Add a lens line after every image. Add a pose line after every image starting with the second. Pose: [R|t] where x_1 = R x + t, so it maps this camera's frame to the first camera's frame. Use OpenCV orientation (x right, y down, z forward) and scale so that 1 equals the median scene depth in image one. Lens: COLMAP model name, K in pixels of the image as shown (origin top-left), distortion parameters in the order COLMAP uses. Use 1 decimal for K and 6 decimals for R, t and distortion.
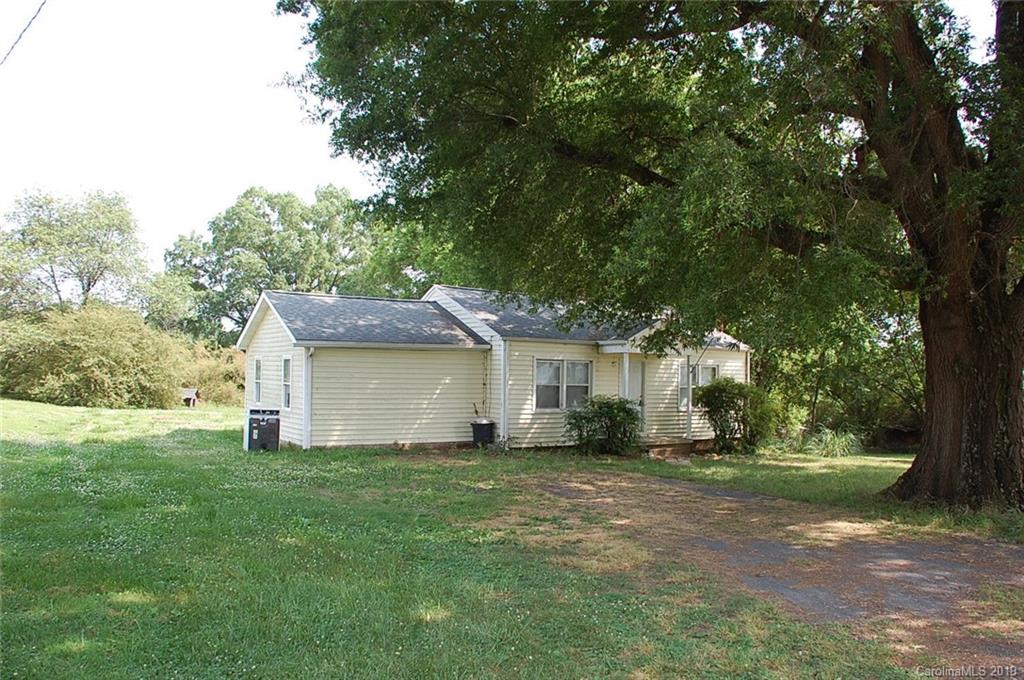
lens RADIAL K [[793.7, 0, 512.0], [0, 793.7, 340.0], [0, 0, 1]] dist [-0.137620, 0.000495]
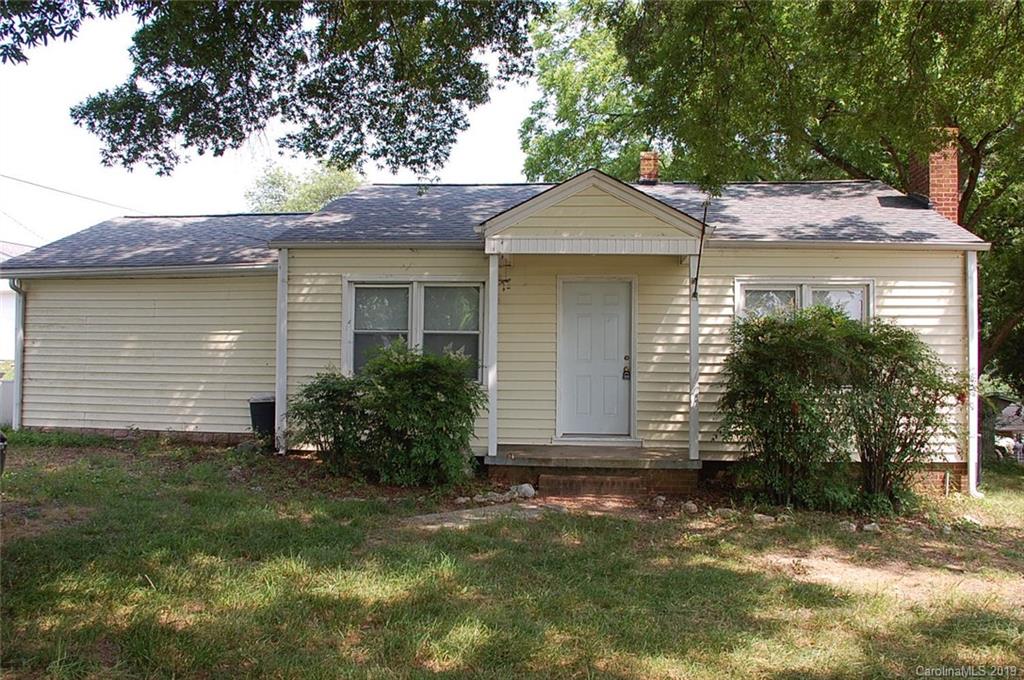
lens RADIAL K [[803.5, 0, 512.0], [0, 803.5, 340.0], [0, 0, 1]] dist [-0.091779, 0.006005]
pose [[0.788970, -0.015874, -0.614227, 0.447407], [0.030989, 0.999422, 0.013977, 0.060158], [0.613650, -0.030062, 0.789006, 0.681402]]
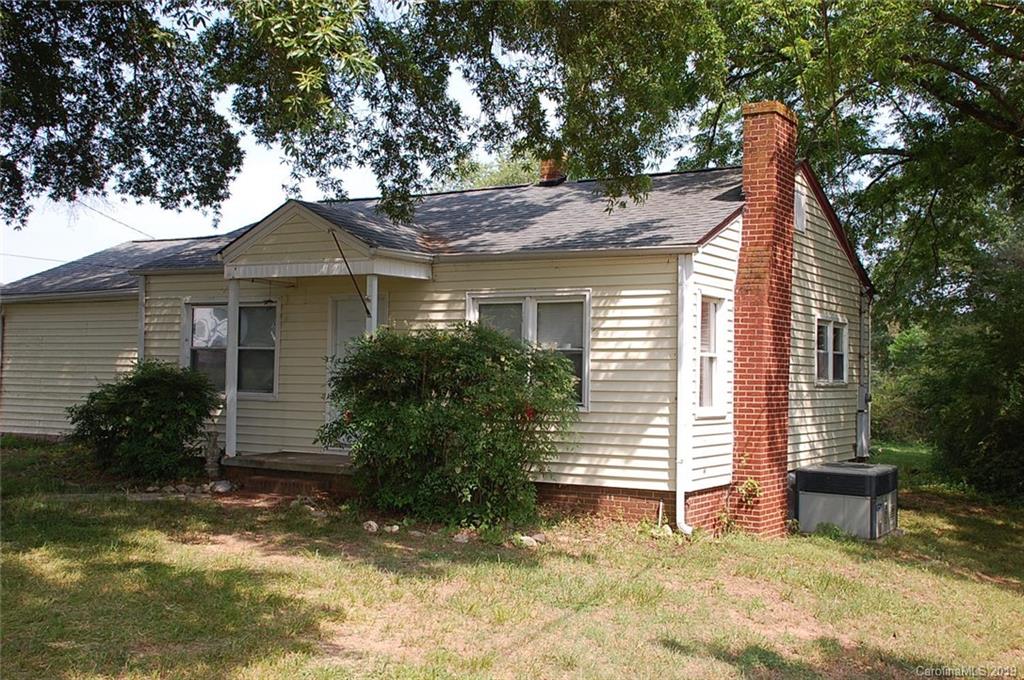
lens RADIAL K [[1159.7, 0, 494.0], [0, 1159.7, 327.6], [0, 0, 1]] dist [0.010555, 0.028868]
pose [[0.436748, -0.042791, -0.898565, 0.919082], [0.034980, 0.998920, -0.030568, 0.077696], [0.898903, -0.018081, 0.437774, 0.866169]]
